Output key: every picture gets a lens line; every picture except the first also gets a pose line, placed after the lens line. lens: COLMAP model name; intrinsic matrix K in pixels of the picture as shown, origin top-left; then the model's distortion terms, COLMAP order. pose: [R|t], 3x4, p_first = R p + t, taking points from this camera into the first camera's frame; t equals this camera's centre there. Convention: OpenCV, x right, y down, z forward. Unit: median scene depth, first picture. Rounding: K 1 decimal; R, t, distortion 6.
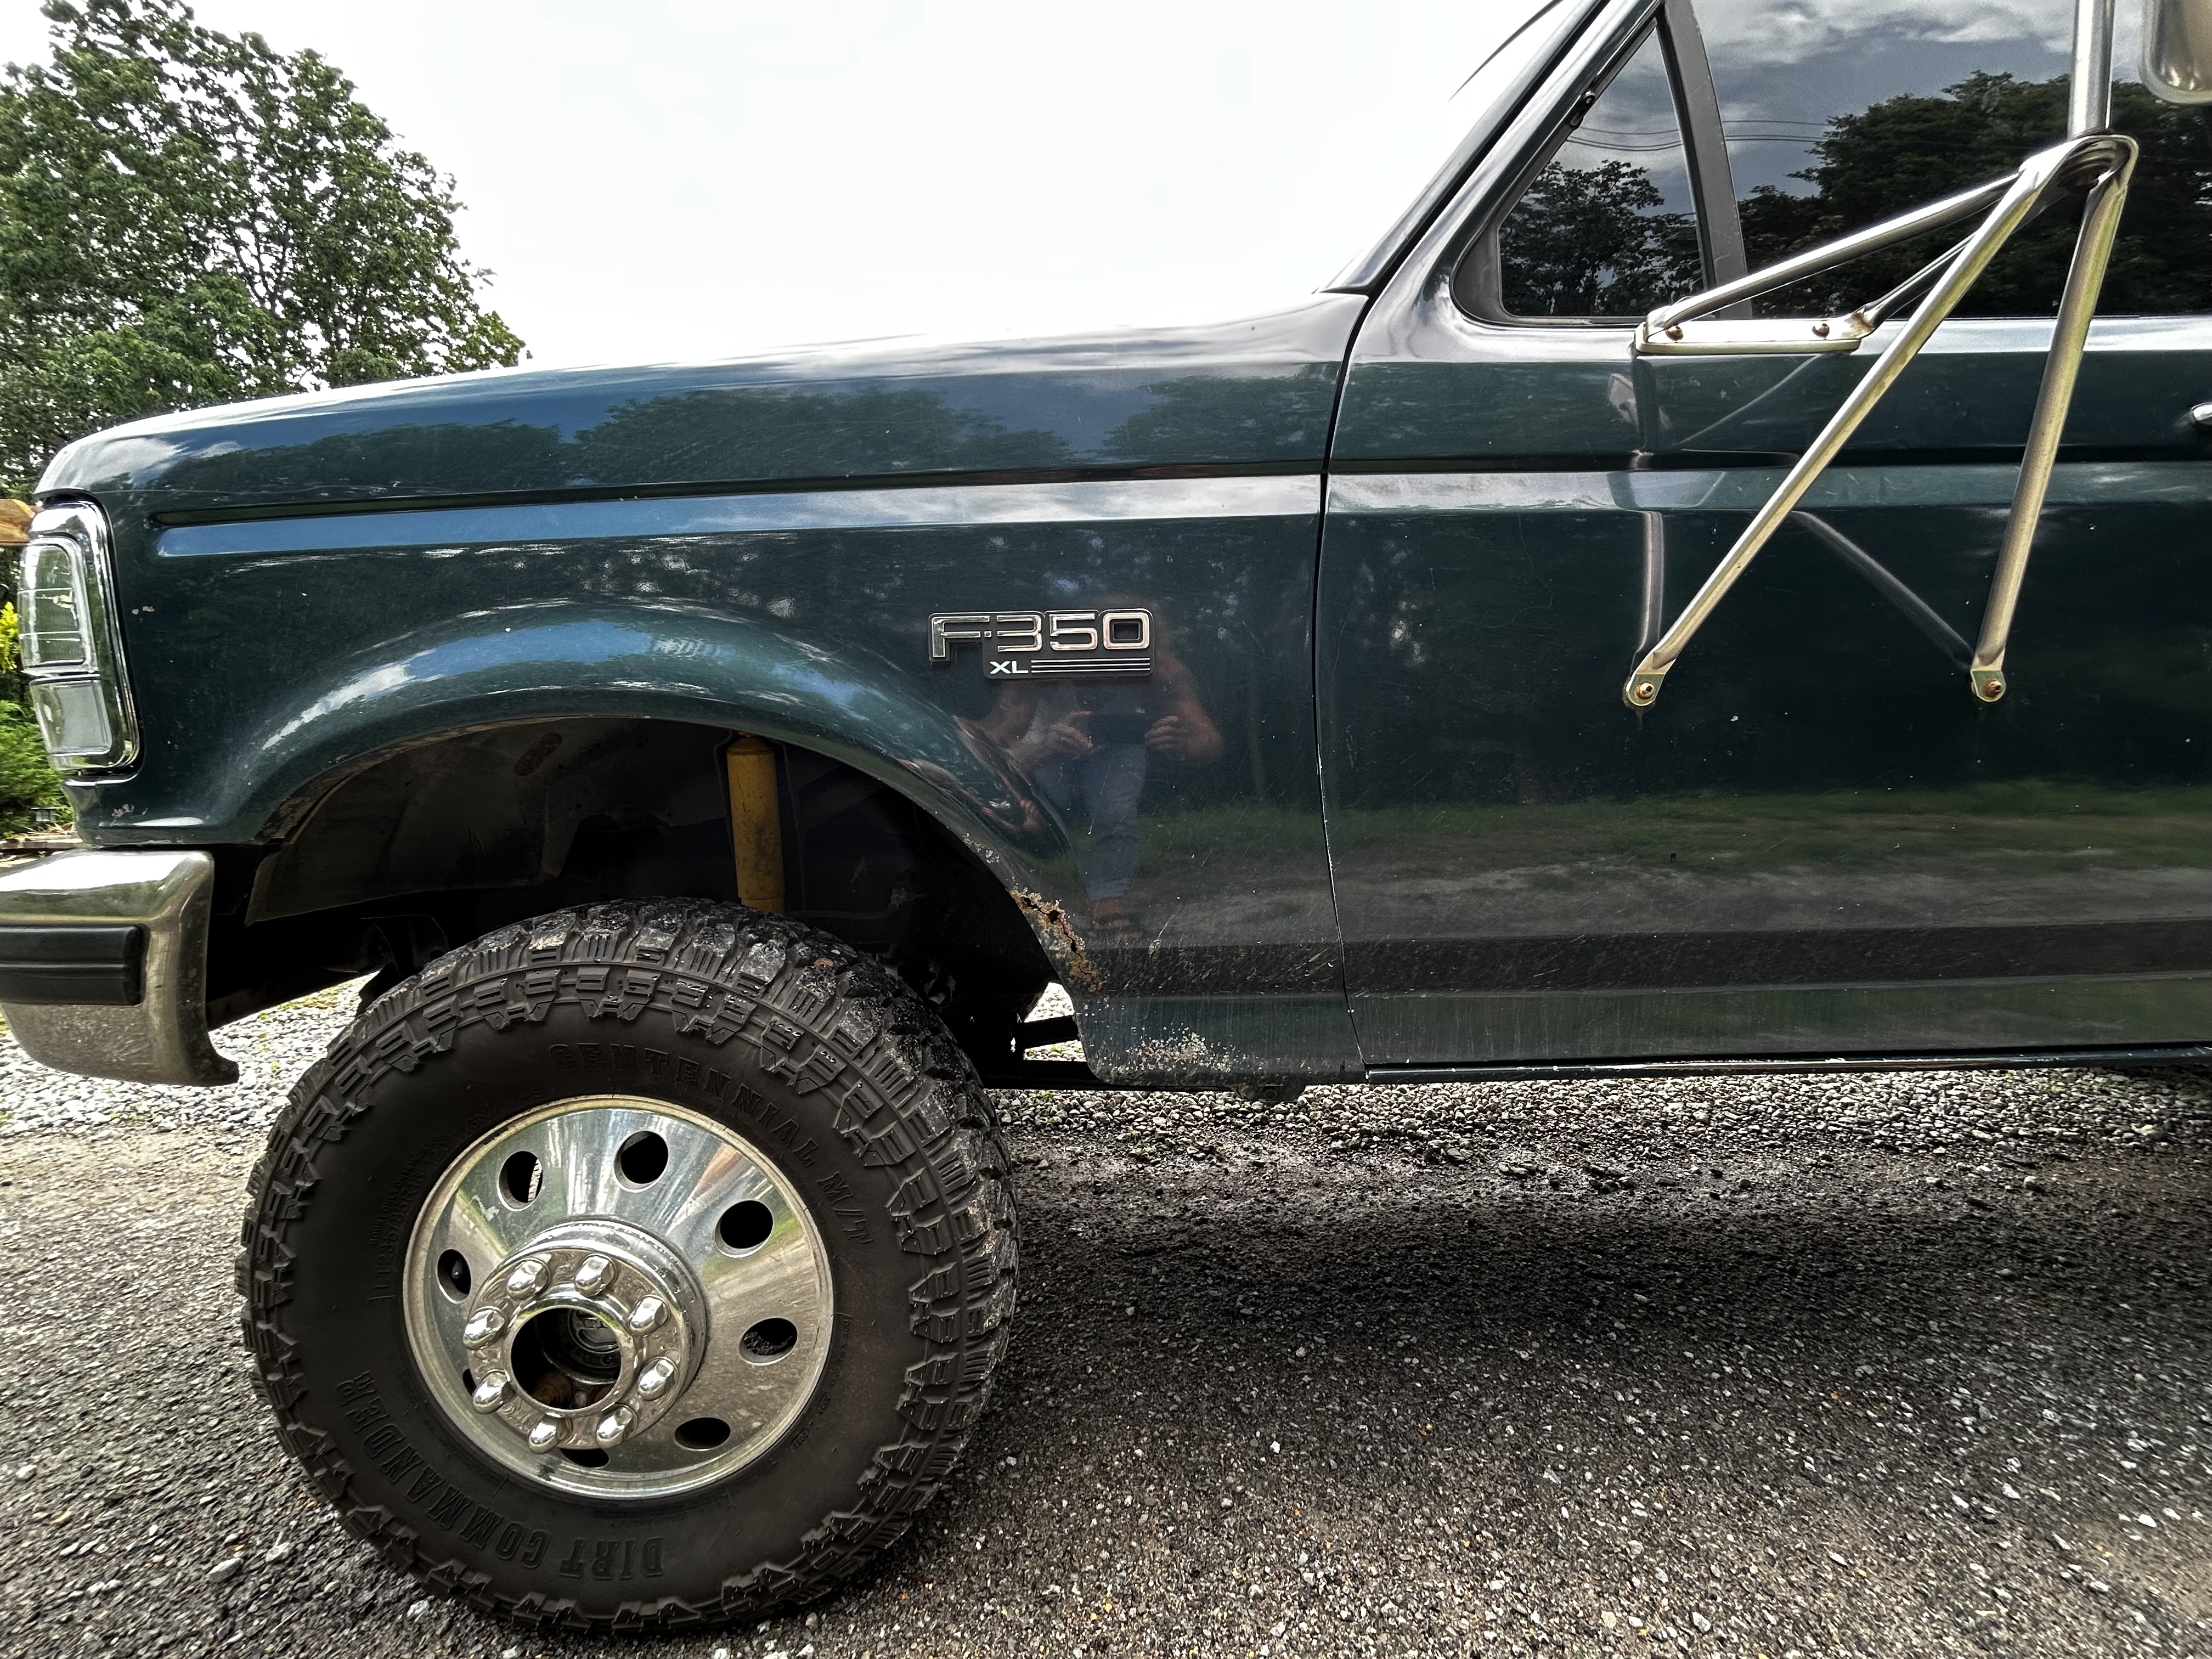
lens RADIAL K [[869.9, 0, 1080.1], [0, 869.9, 834.2], [0, 0, 1]] dist [0.002981, -0.000906]
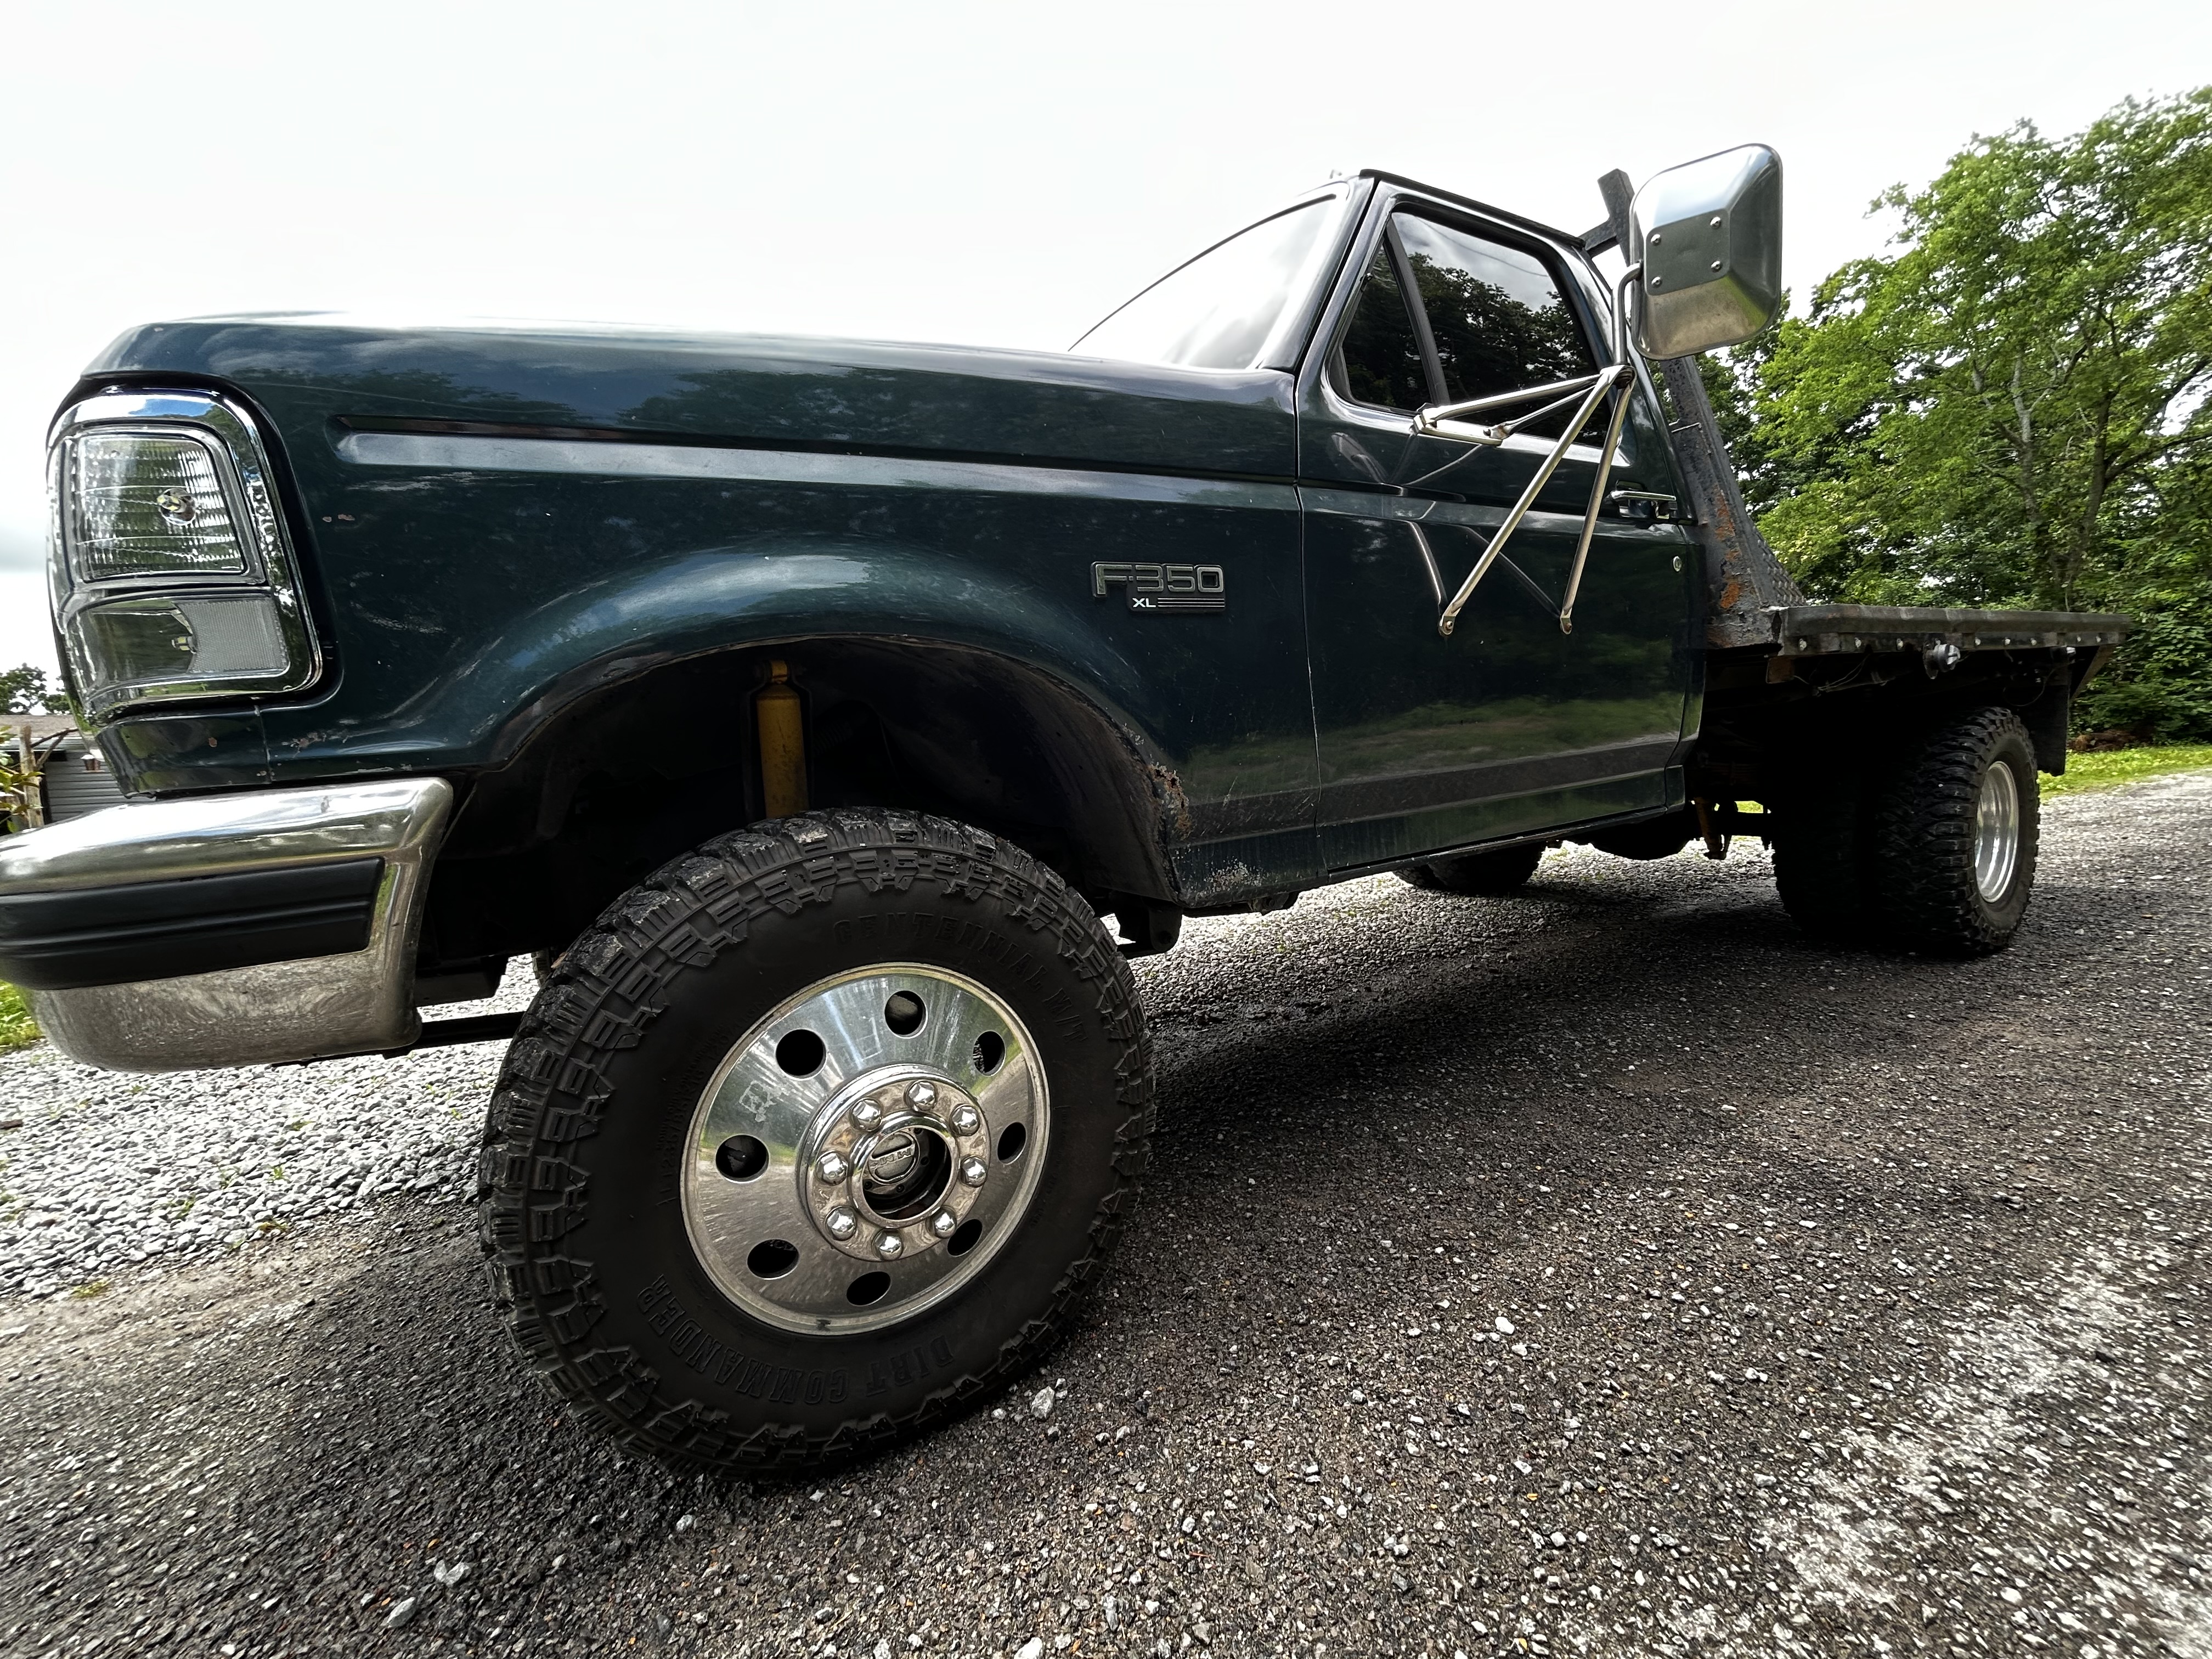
lens RADIAL K [[897.9, 0, 1077.6], [0, 897.9, 830.4], [0, 0, 1]] dist [-0.001552, -0.000748]
pose [[0.868059, -0.097139, 0.486864, -0.891712], [0.107702, 0.994163, 0.006325, 0.148564], [-0.484637, 0.046945, 0.873455, -0.188748]]
